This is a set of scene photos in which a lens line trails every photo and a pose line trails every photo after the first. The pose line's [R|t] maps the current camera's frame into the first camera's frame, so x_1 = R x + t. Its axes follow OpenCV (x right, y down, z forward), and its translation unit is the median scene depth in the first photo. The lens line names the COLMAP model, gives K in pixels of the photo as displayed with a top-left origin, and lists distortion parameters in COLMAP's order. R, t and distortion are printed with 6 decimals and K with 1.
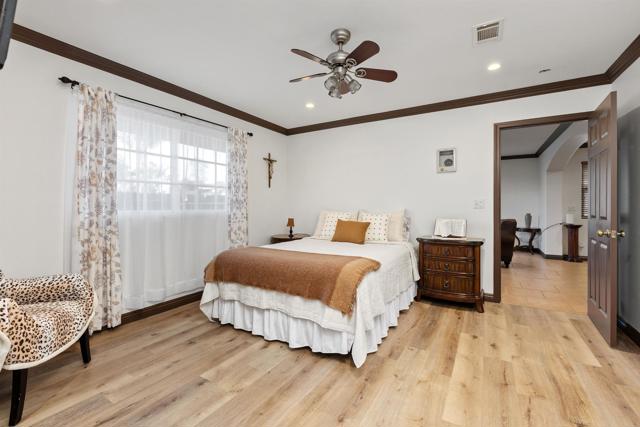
lens RADIAL K [[282.6, 0, 319.1], [0, 282.6, 213.4], [0, 0, 1]] dist [-0.000555, -0.000582]
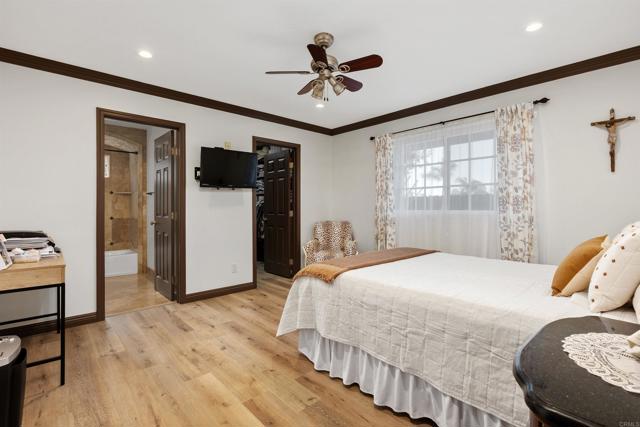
lens RADIAL K [[308.4, 0, 323.7], [0, 308.4, 212.1], [0, 0, 1]] dist [-0.007668, -0.000169]
pose [[-0.284293, 0.010715, -0.958678, 1.141067], [-0.028515, 0.999401, 0.019626, -0.020955], [0.958313, 0.032917, -0.283817, 1.318309]]
